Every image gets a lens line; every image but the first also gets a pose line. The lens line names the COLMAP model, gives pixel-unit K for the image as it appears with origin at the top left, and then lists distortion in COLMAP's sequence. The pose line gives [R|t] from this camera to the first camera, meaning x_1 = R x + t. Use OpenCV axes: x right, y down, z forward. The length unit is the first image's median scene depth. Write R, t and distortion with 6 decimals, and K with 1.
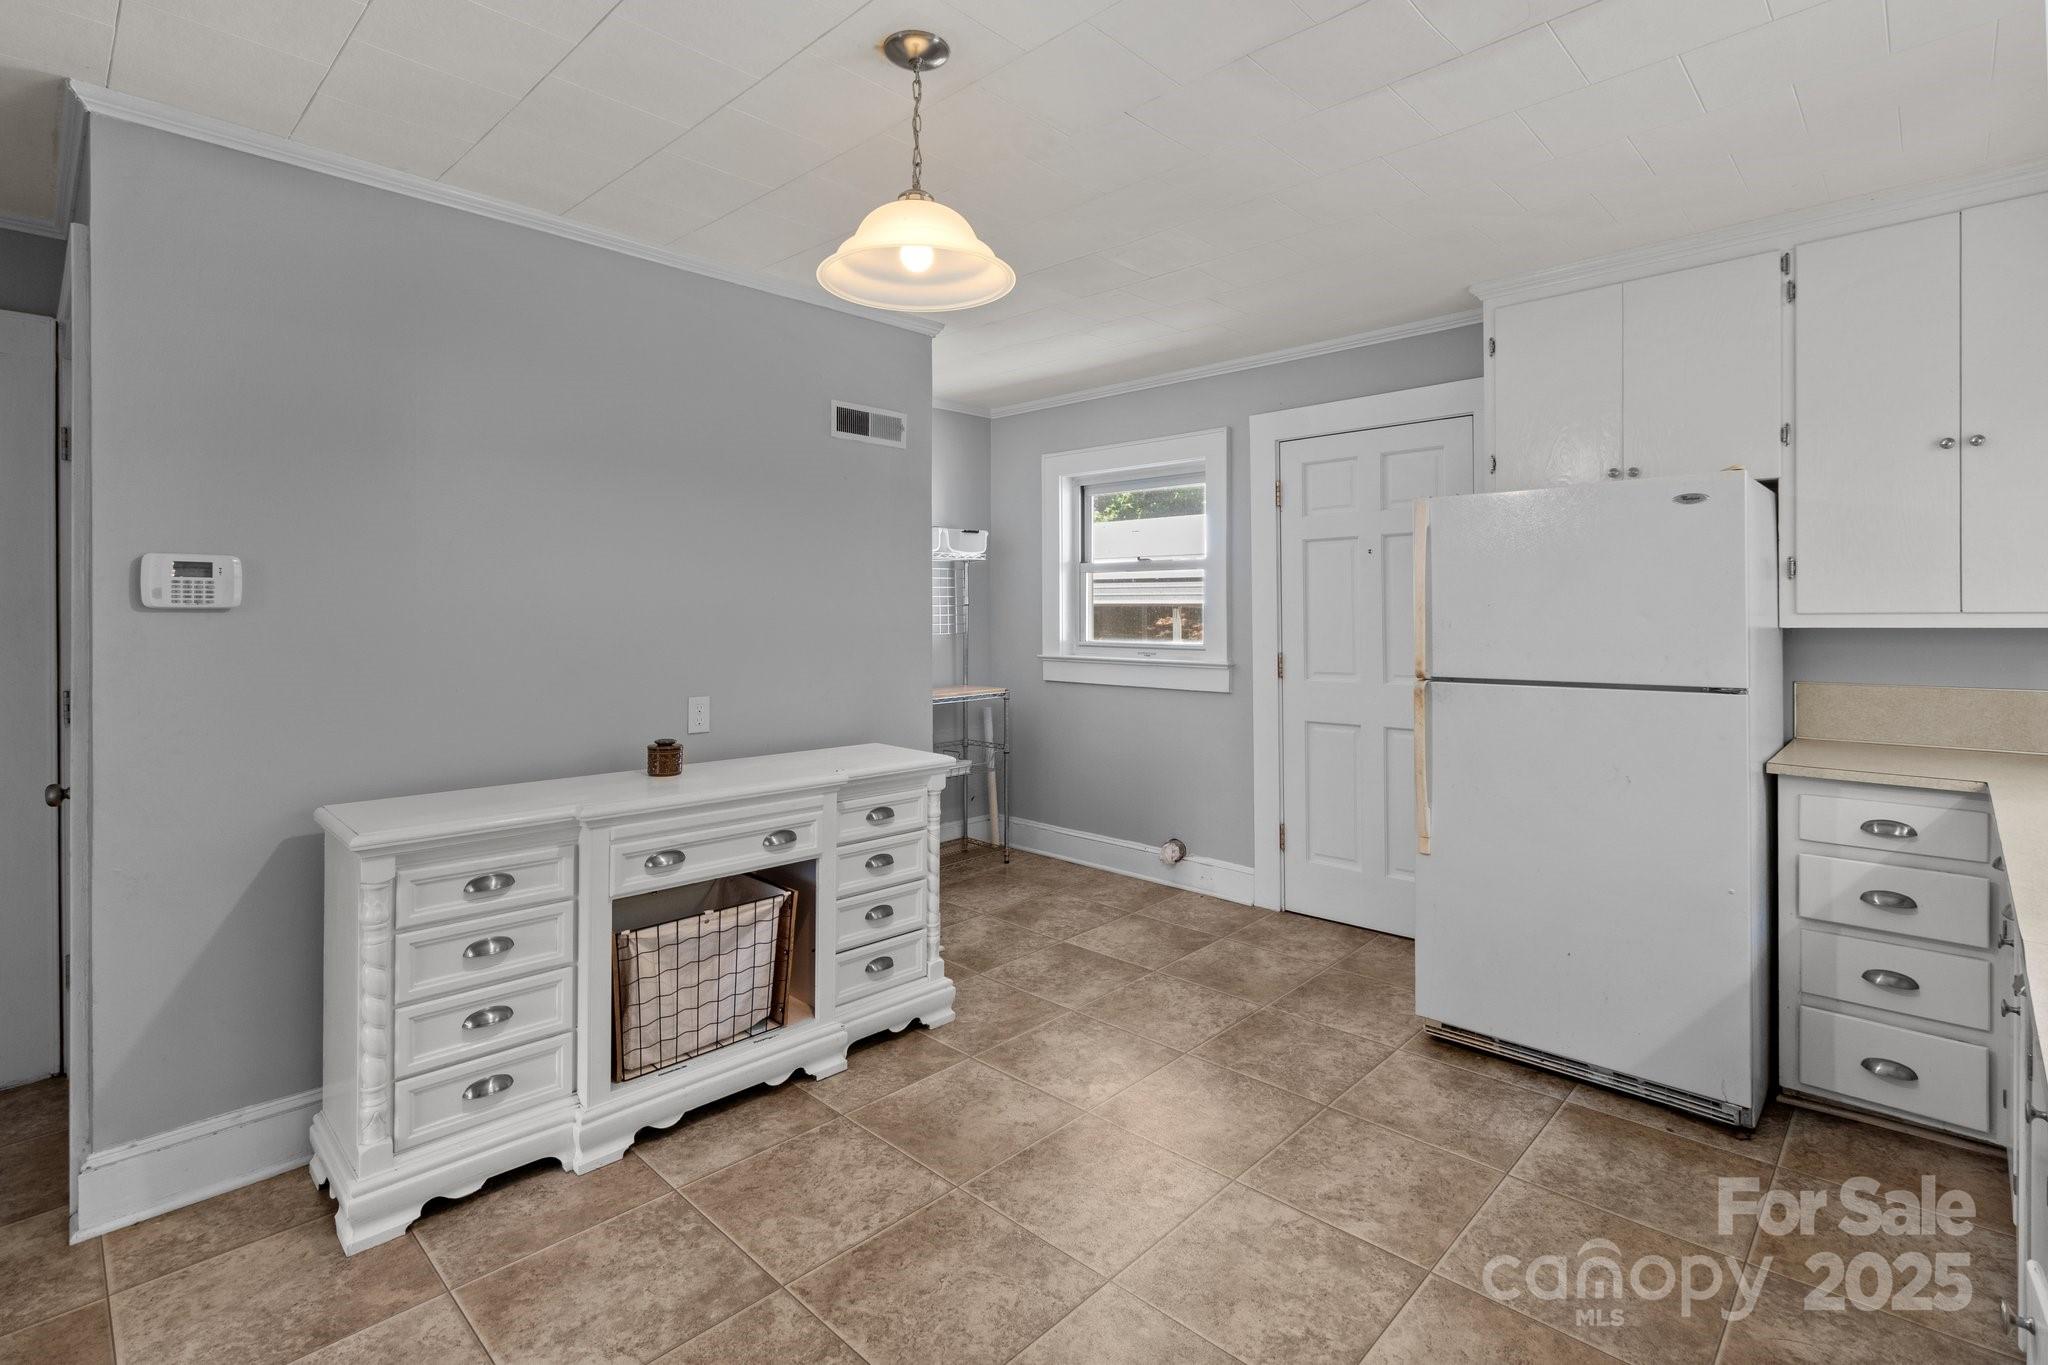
lens RADIAL K [[947.1, 0, 1044.6], [0, 947.1, 623.9], [0, 0, 1]] dist [-0.000199, 0.000034]
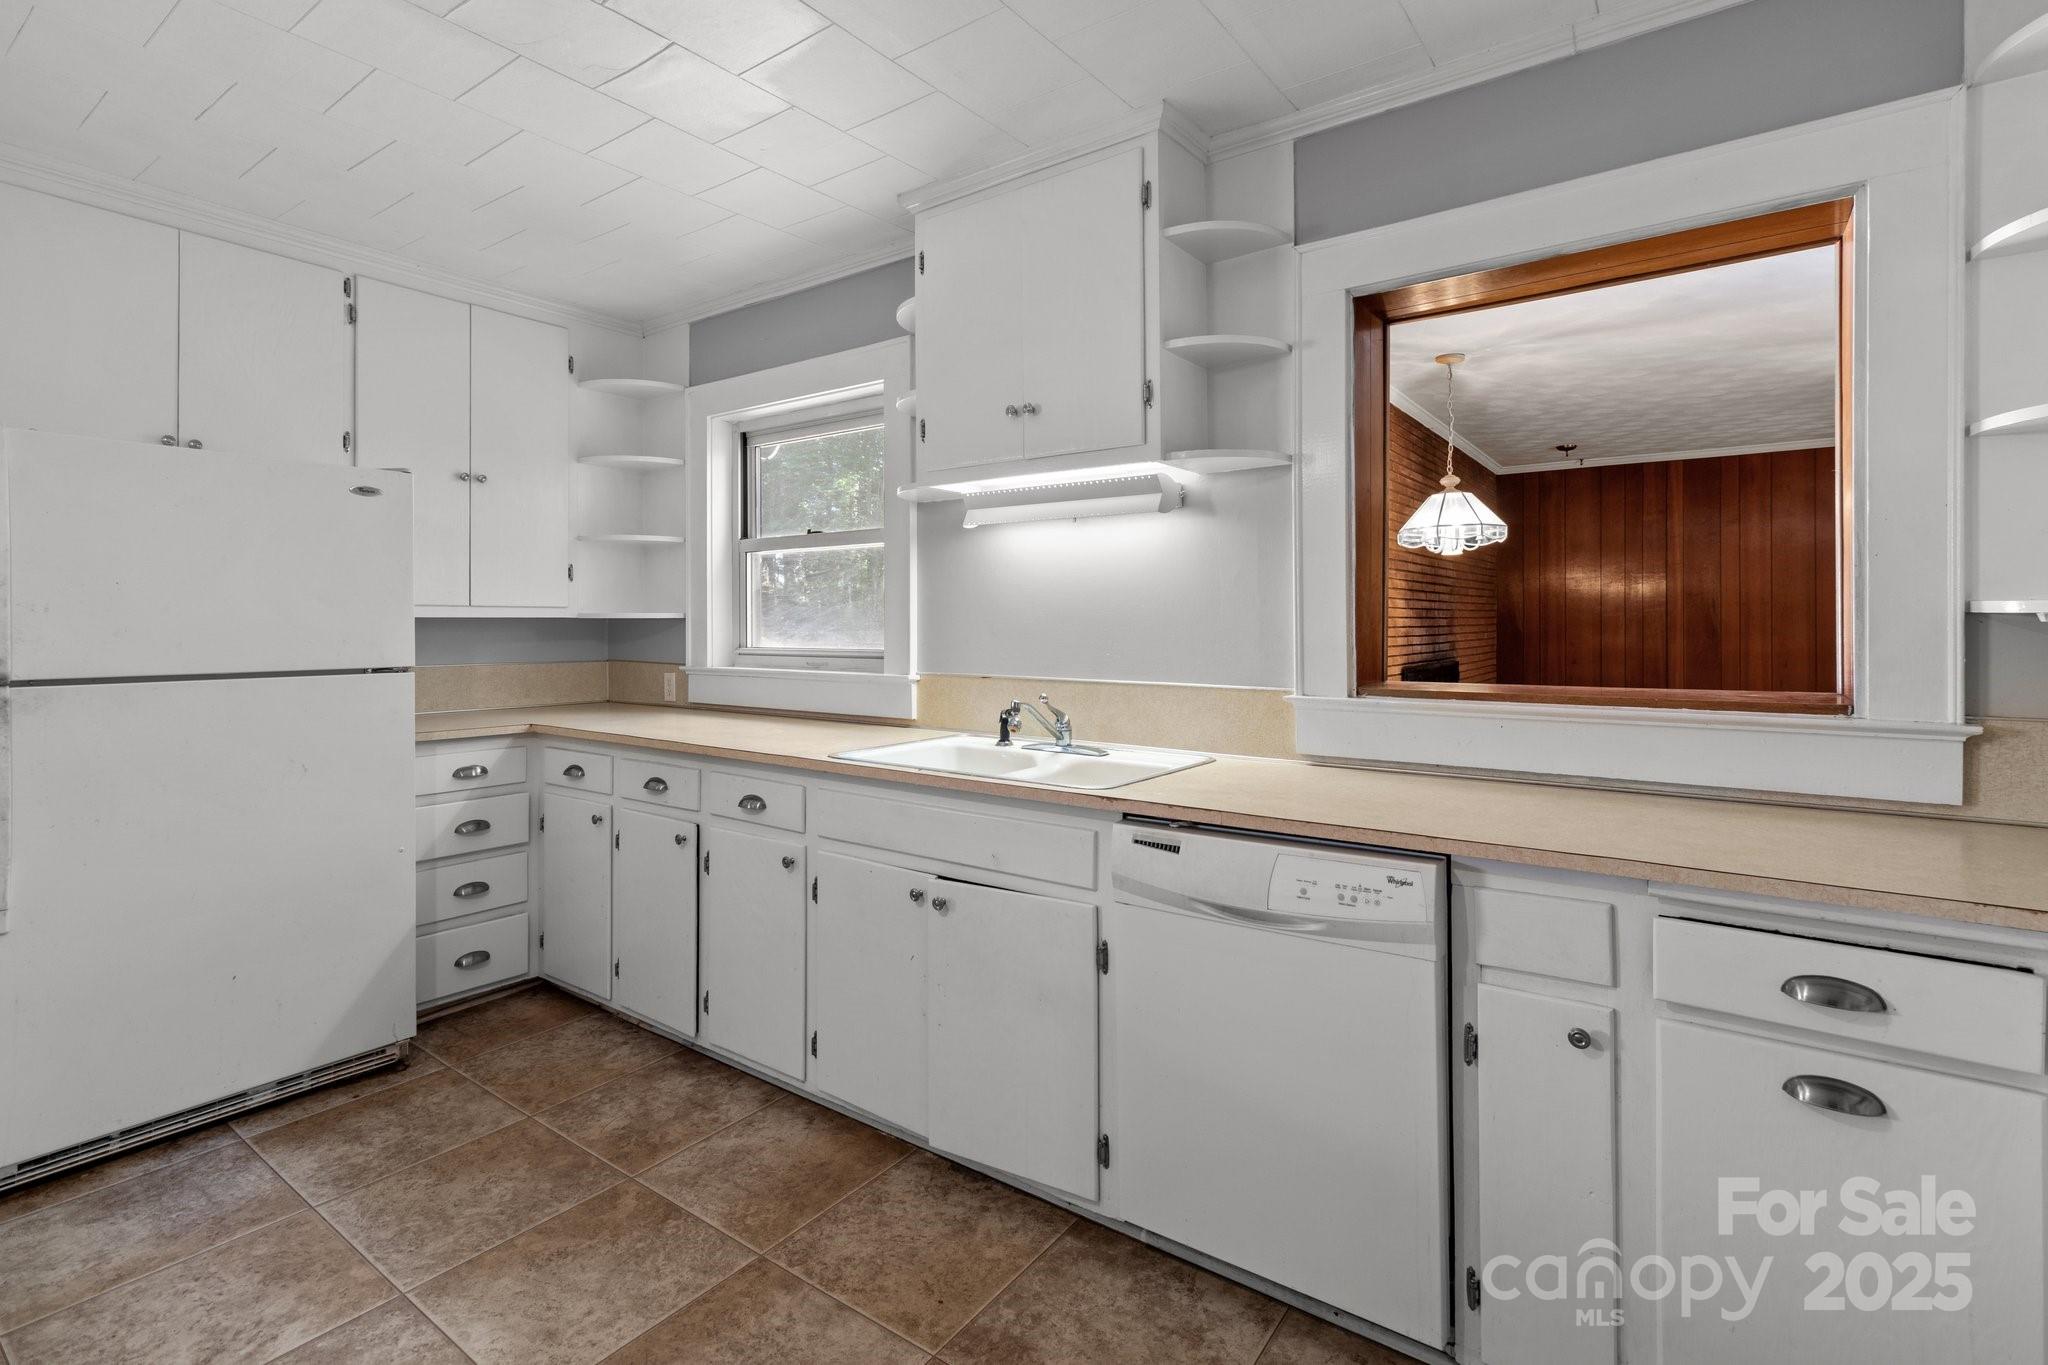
lens RADIAL K [[947.1, 0, 1046.1], [0, 947.1, 623.7], [0, 0, 1]] dist [-0.000199, 0.000034]
pose [[-0.137157, 0.006807, 0.990526, -0.476951], [0.007624, 0.999954, -0.005816, 0.028278], [-0.990520, 0.006754, -0.137203, 0.391863]]
